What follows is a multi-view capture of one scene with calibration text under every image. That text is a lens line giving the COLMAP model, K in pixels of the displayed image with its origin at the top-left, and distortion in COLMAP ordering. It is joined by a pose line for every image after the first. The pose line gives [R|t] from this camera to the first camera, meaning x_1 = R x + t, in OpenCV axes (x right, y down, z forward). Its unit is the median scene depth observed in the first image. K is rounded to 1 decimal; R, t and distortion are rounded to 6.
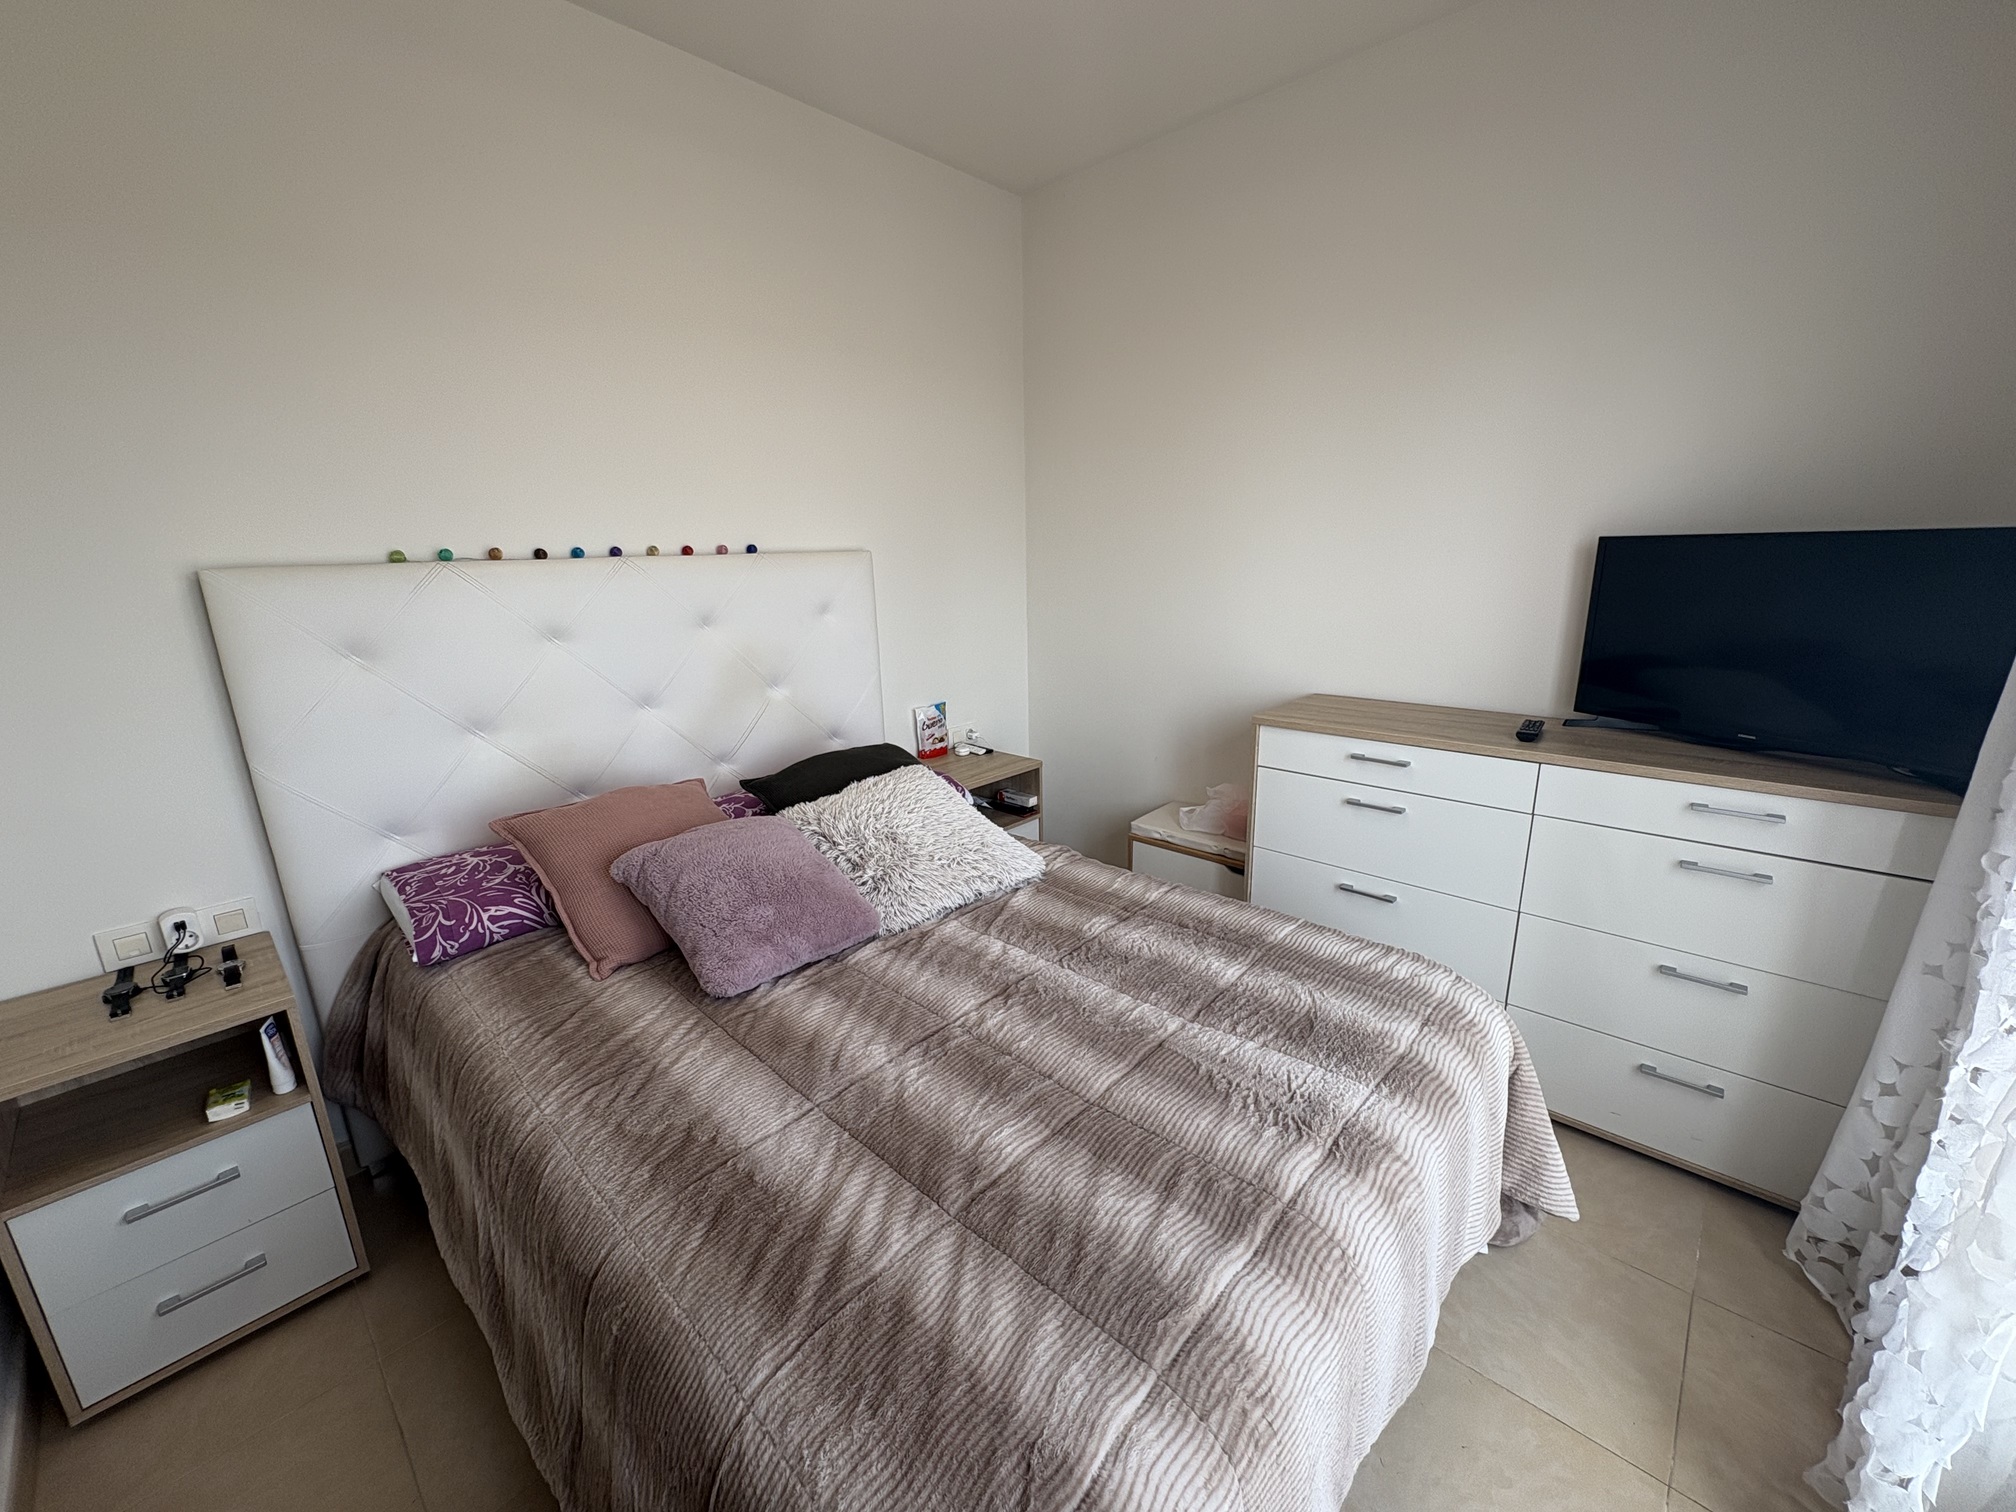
lens RADIAL K [[805.1, 0, 998.7], [0, 805.1, 761.5], [0, 0, 1]] dist [0.001275, 0.000101]
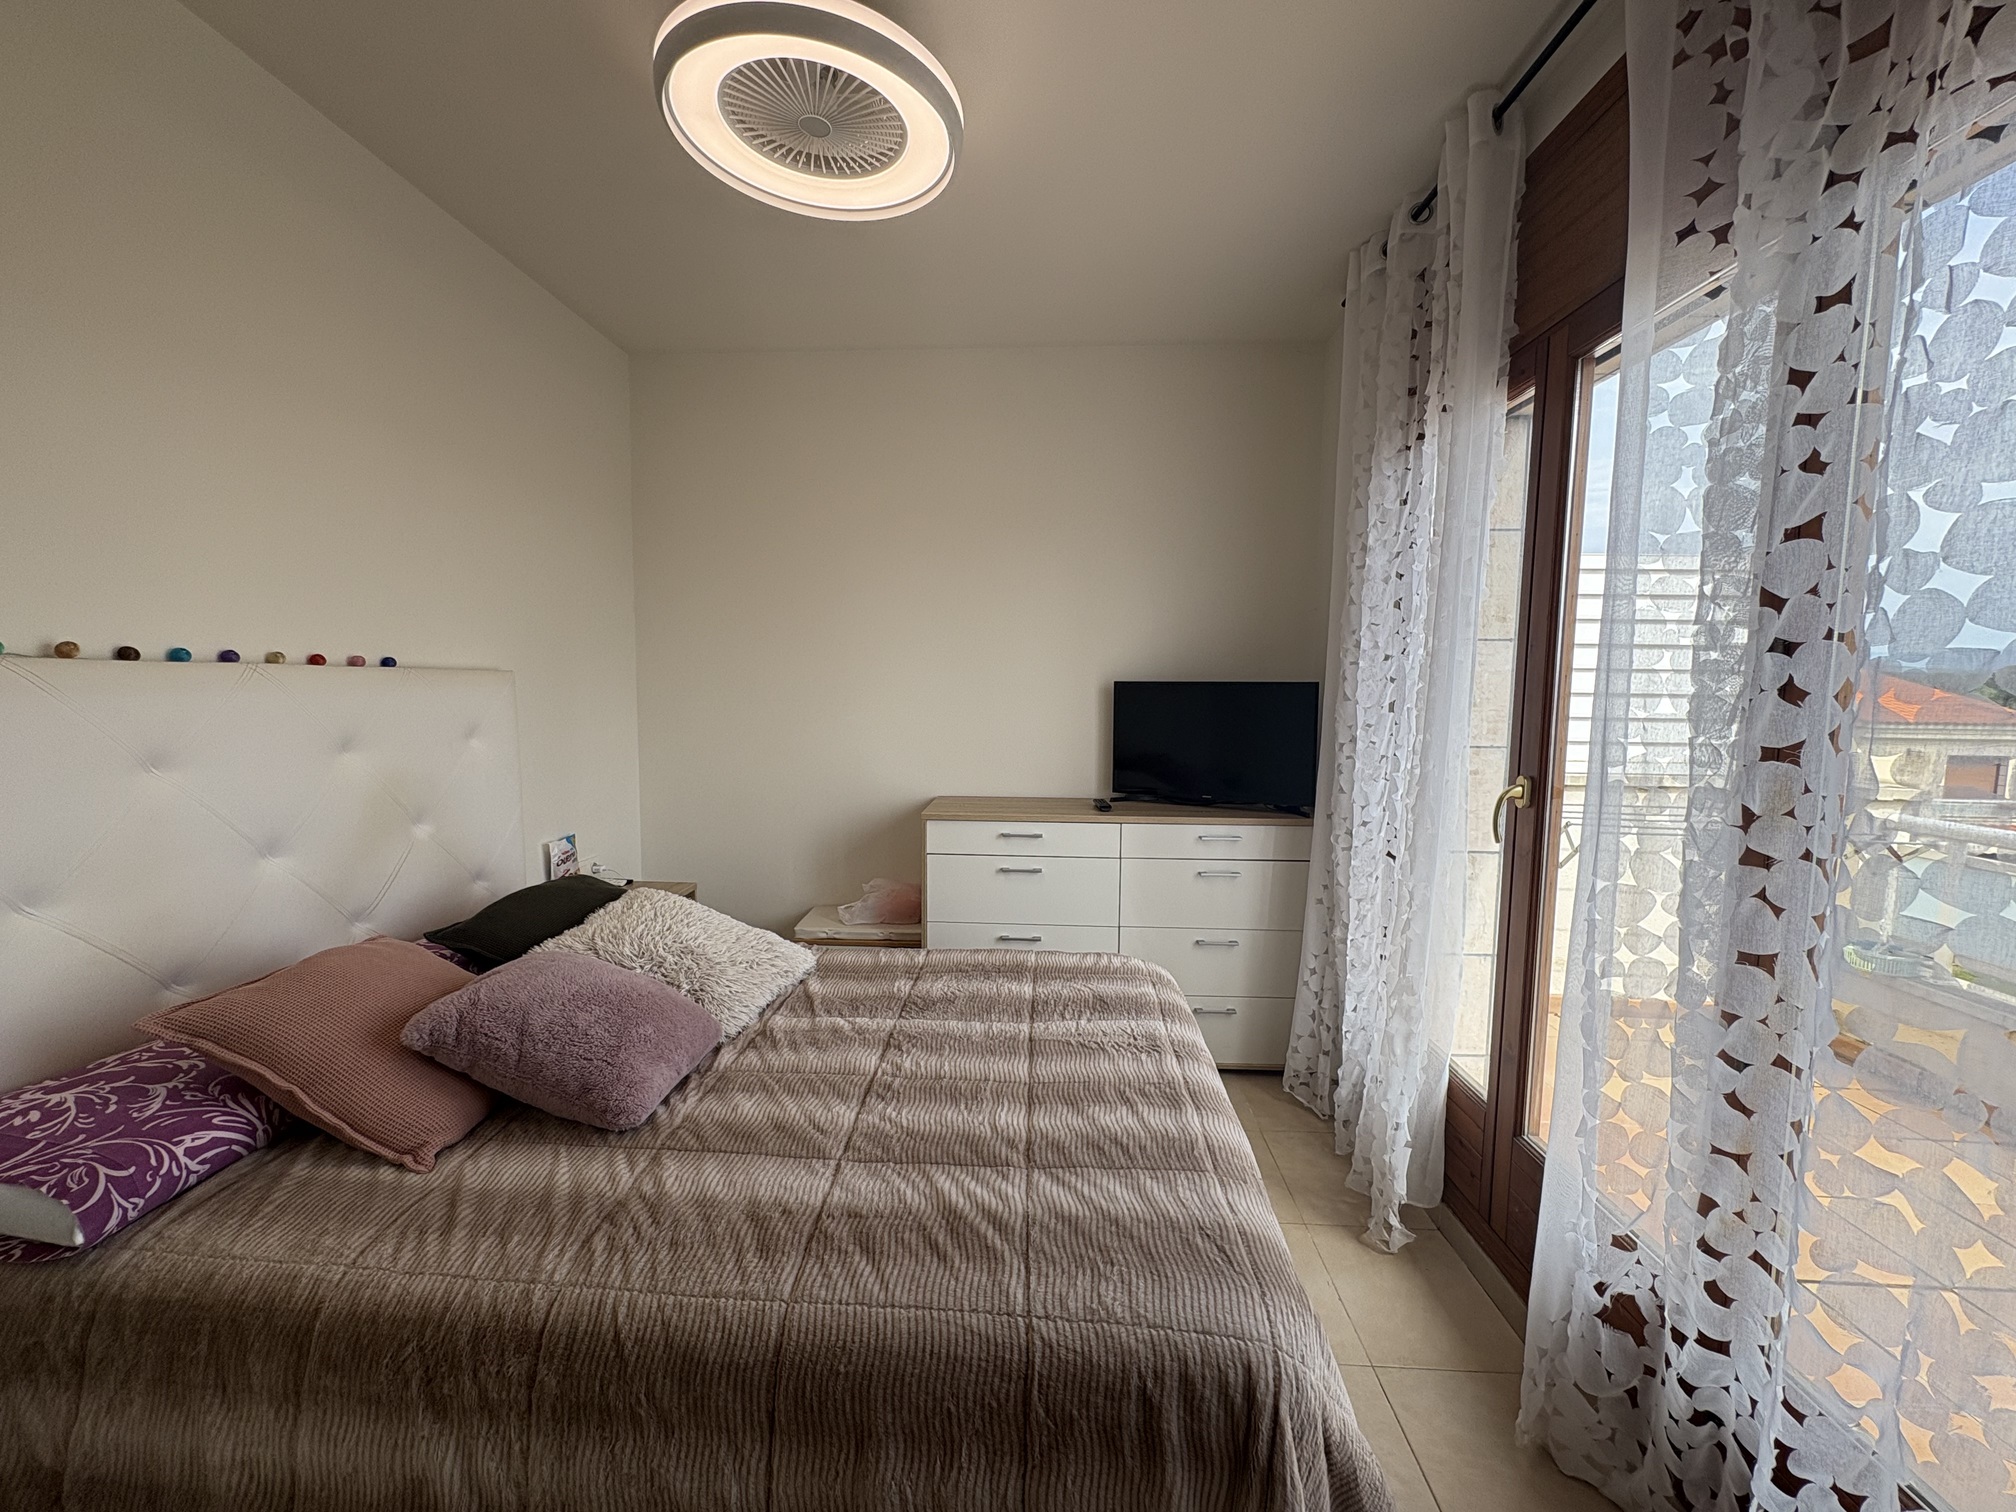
lens RADIAL K [[805.1, 0, 1011.6], [0, 805.1, 753.8], [0, 0, 1]] dist [0.001275, 0.000101]
pose [[0.760168, -0.022870, 0.649324, -0.525264], [0.138247, 0.982189, -0.127252, 0.041739], [-0.634849, 0.186500, 0.749790, -0.045966]]
